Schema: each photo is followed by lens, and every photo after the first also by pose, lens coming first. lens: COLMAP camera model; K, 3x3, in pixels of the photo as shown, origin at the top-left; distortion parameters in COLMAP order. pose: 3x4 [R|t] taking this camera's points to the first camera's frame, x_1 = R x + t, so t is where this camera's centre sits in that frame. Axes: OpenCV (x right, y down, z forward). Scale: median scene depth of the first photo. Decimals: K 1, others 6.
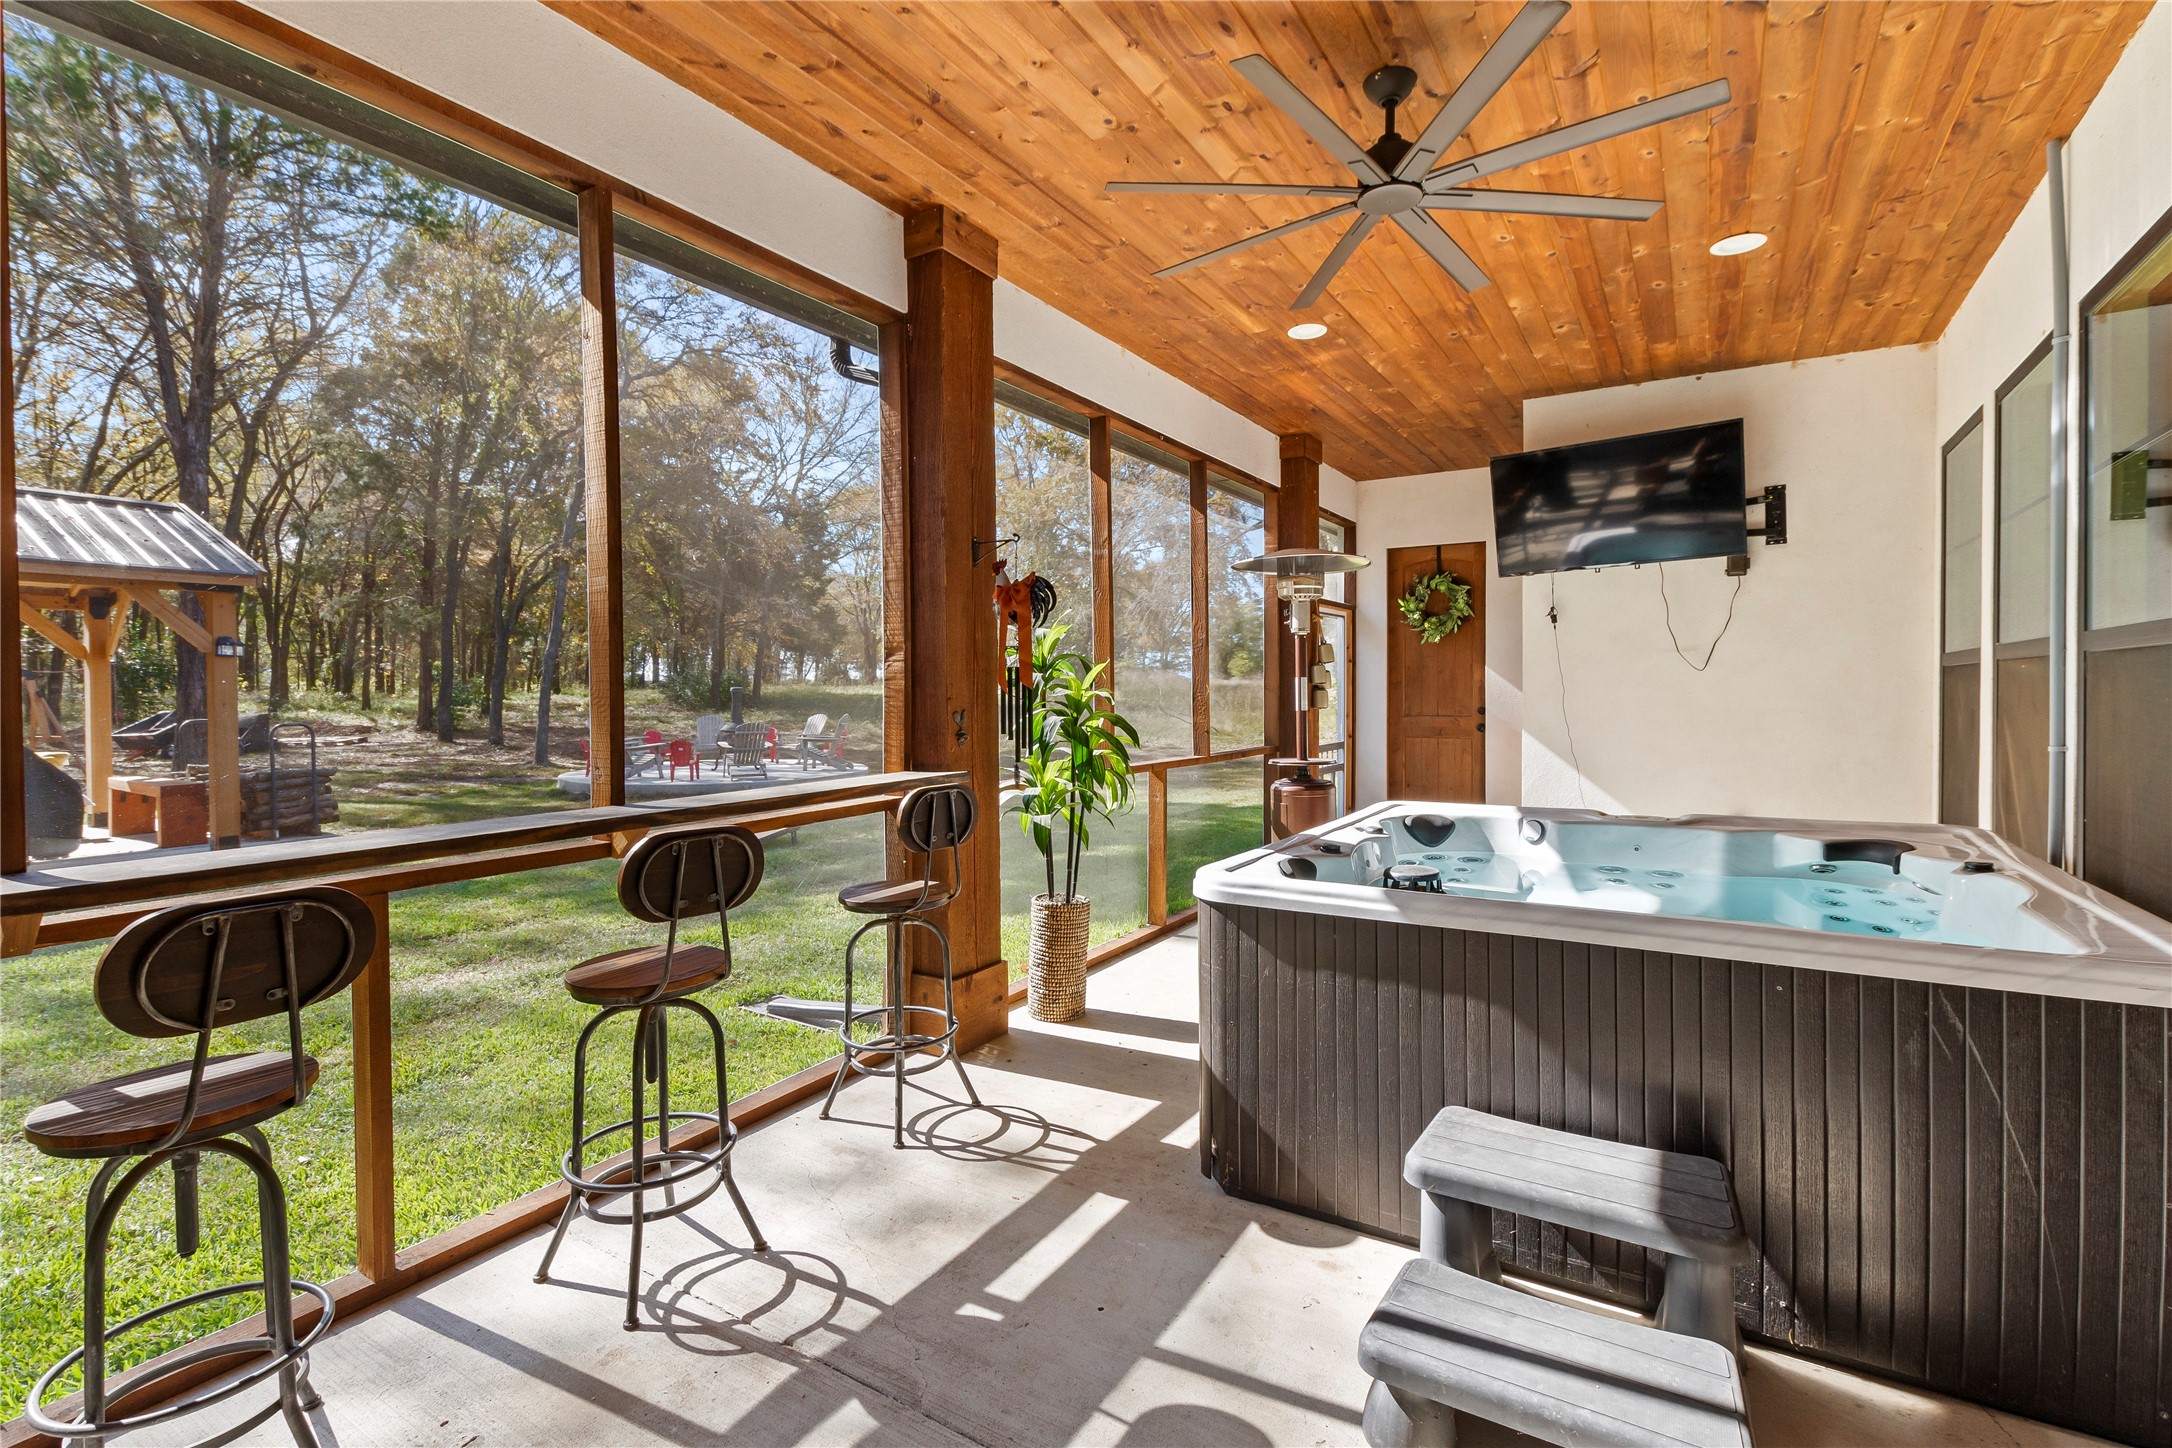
lens RADIAL K [[991.1, 0, 1093.3], [0, 991.1, 698.8], [0, 0, 1]] dist [0.010396, -0.000242]
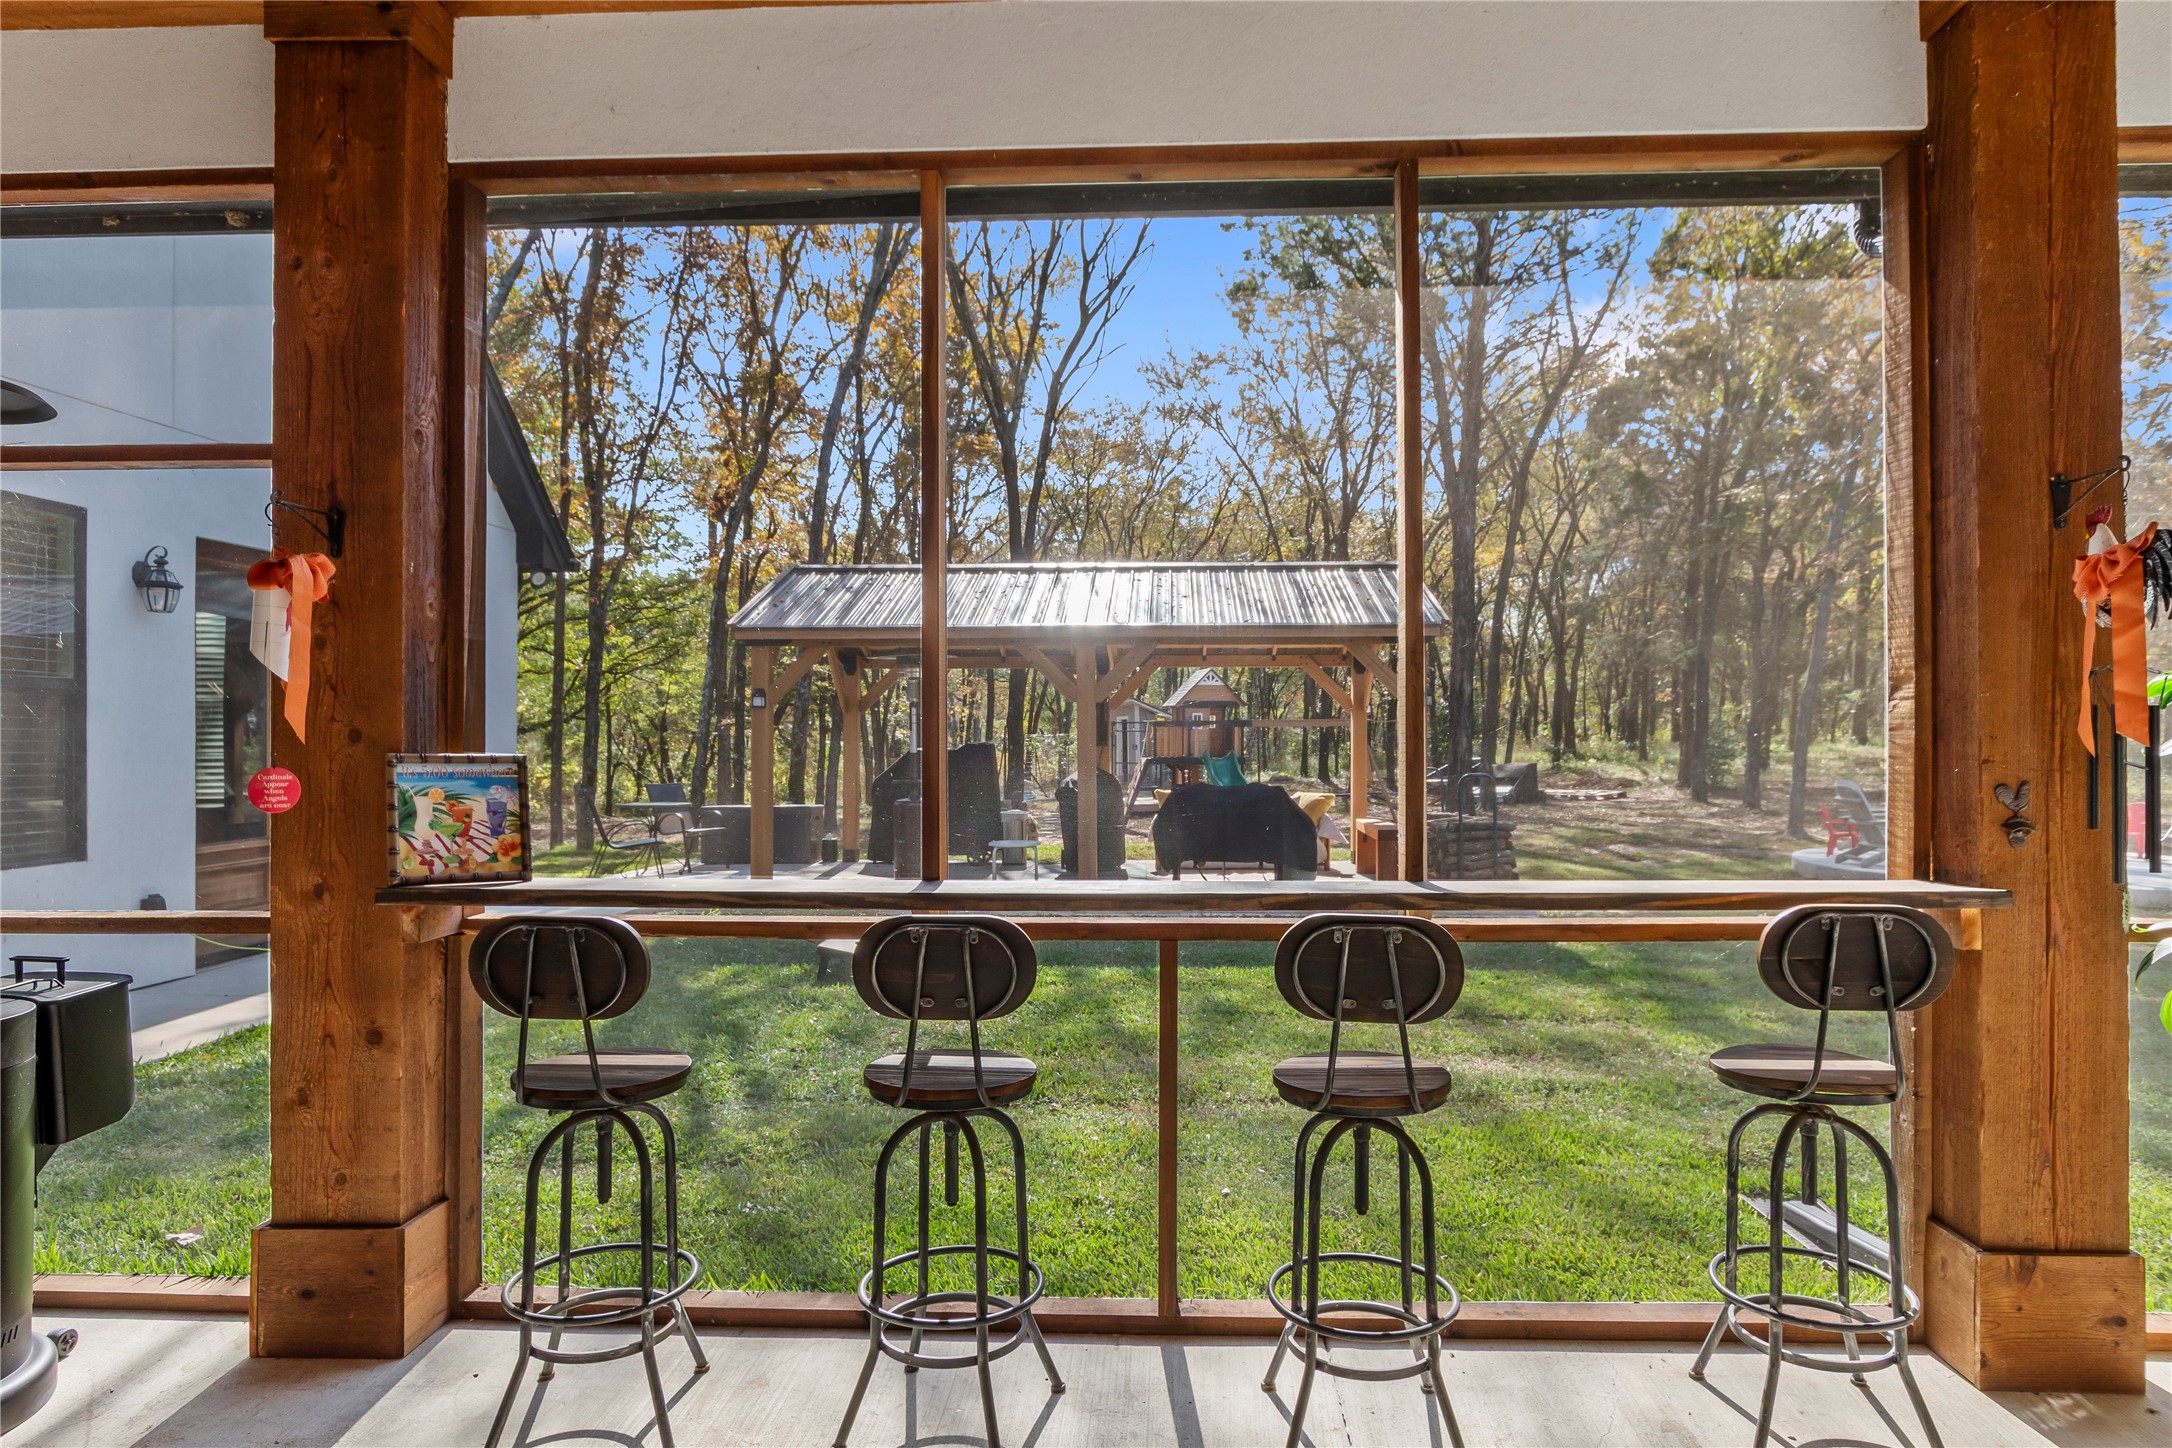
lens RADIAL K [[1285.2, 0, 1090.9], [0, 1285.2, 726.3], [0, 0, 1]] dist [-0.001552, -0.001609]
pose [[0.480466, -0.004712, -0.877001, 0.254545], [-0.011632, 0.999863, -0.011745, -0.005920], [0.876936, 0.015844, 0.480346, 0.177120]]
